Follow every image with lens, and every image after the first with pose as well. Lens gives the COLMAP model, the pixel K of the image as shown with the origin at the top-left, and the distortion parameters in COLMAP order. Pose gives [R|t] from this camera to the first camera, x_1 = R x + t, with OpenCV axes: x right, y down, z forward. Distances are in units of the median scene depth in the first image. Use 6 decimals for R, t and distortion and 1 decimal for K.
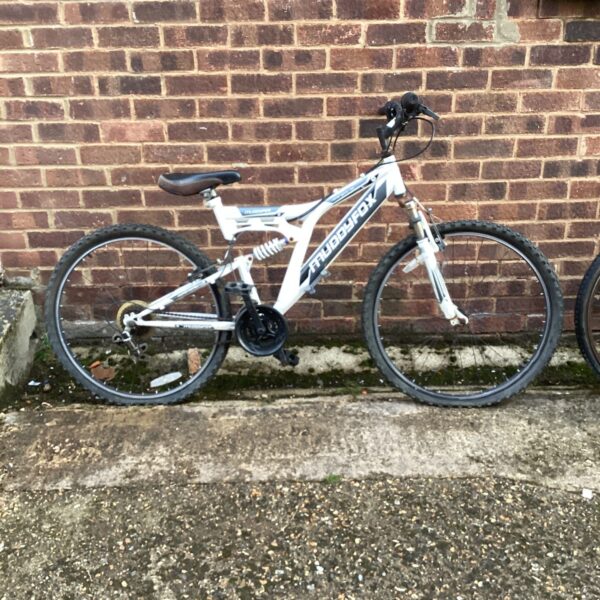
lens RADIAL K [[717.5, 0, 293.6], [0, 717.5, 303.1], [0, 0, 1]] dist [0.033020, 0.000000]
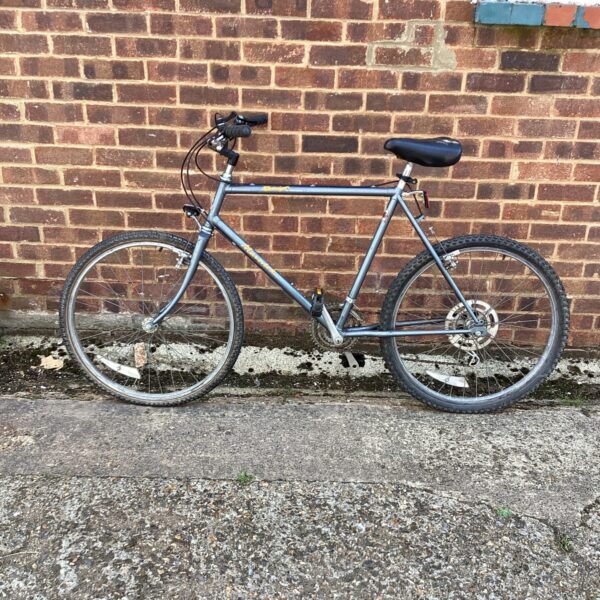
lens RADIAL K [[717.5, 0, 296.1], [0, 717.5, 302.9], [0, 0, 1]] dist [0.033020, 0.000000]
pose [[0.998666, 0.051167, -0.006864, 0.103398], [-0.050977, 0.998372, 0.025585, -0.037593], [0.008162, -0.025201, 0.999649, -0.050849]]
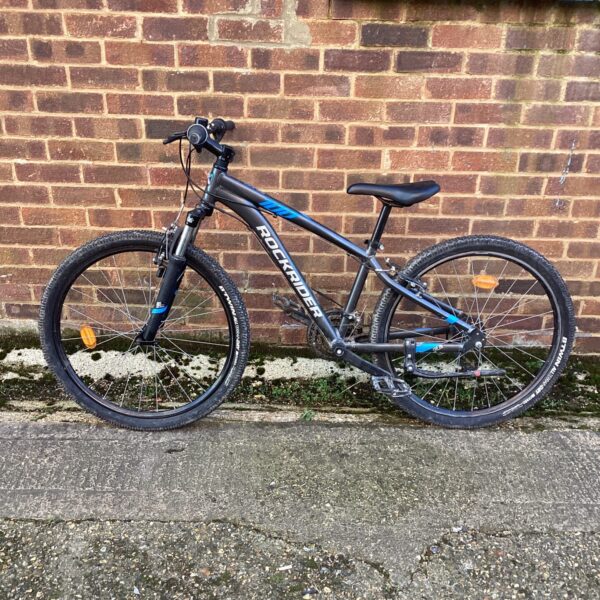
lens RADIAL K [[717.5, 0, 303.3], [0, 717.5, 302.4], [0, 0, 1]] dist [0.033020, 0.000000]
pose [[0.998948, 0.045678, 0.004017, 0.305459], [-0.045854, 0.994985, 0.088897, -0.114030], [0.000064, -0.088987, 0.996033, 0.059193]]
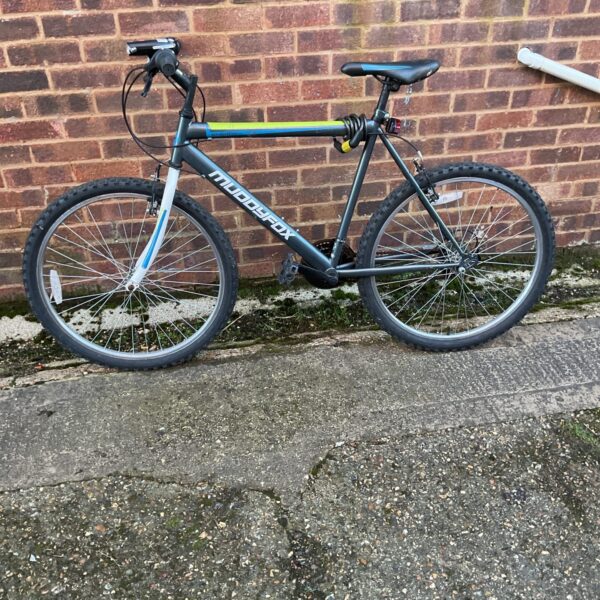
lens RADIAL K [[651.7, 0, 306.5], [0, 651.7, 294.7], [0, 0, 1]] dist [0.018523, 0.000000]
pose [[0.985316, -0.086033, 0.147479, 0.351173], [0.057306, 0.980303, 0.189003, -0.121075], [-0.160835, -0.177776, 0.970839, 0.122660]]
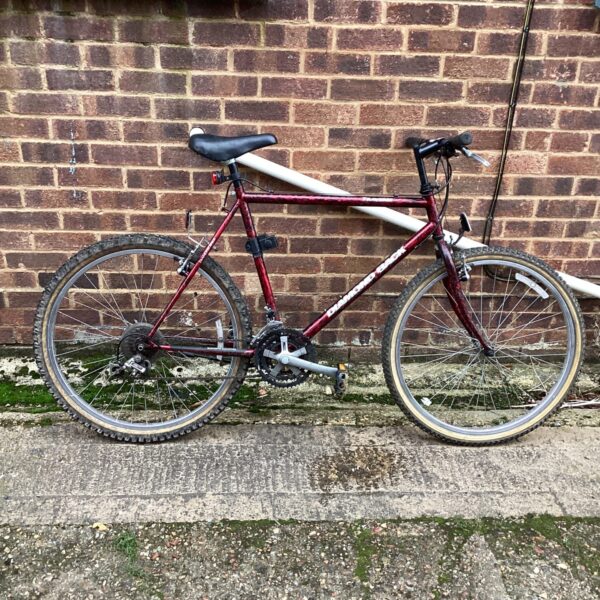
lens RADIAL K [[717.5, 0, 313.1], [0, 717.5, 309.0], [0, 0, 1]] dist [0.033020, 0.000000]
pose [[0.997143, 0.031394, 0.068703, 0.910334], [-0.036914, 0.996062, 0.080608, -0.112919], [-0.065902, -0.082914, 0.994375, 0.048296]]
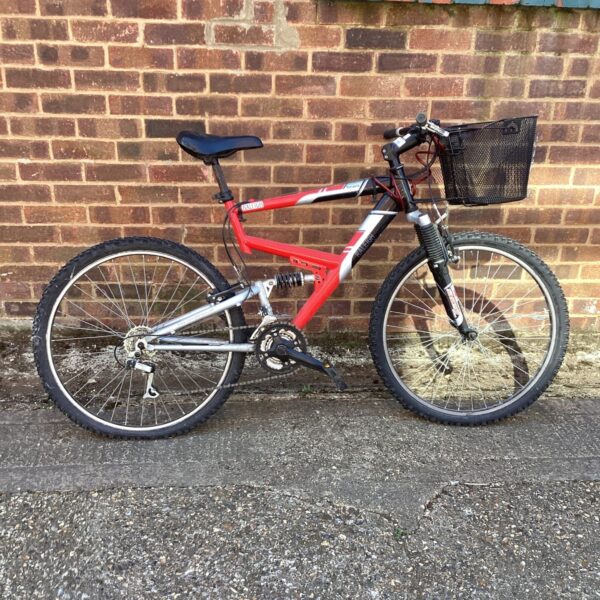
lens RADIAL K [[717.5, 0, 298.7], [0, 717.5, 305.3], [0, 0, 1]] dist [0.033020, 0.000000]
pose [[0.997522, 0.015927, 0.068523, 0.241230], [-0.018675, 0.999039, 0.039645, -0.044109], [-0.067826, -0.040826, 0.996862, -0.007009]]
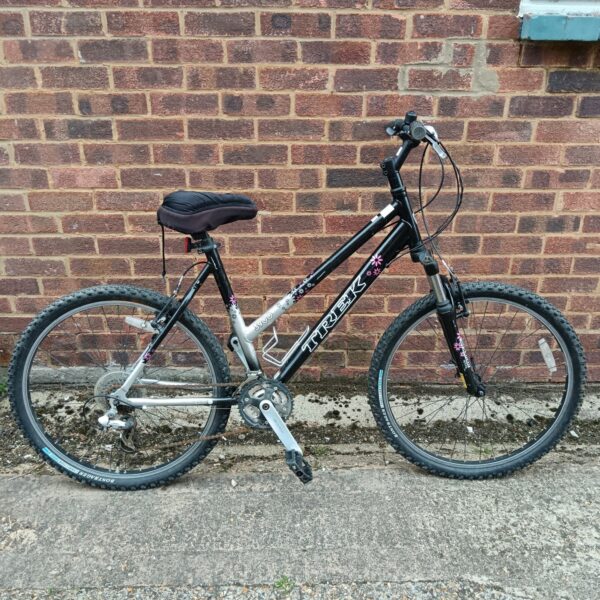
lens RADIAL K [[614.0, 0, 296.8], [0, 614.0, 303.0], [0, 0, 1]] dist [-0.012438, 0.000000]
pose [[0.999751, 0.016483, 0.015010, 0.044525], [-0.017245, 0.998494, 0.052080, -0.123377], [-0.014129, -0.052326, 0.998530, 0.197148]]
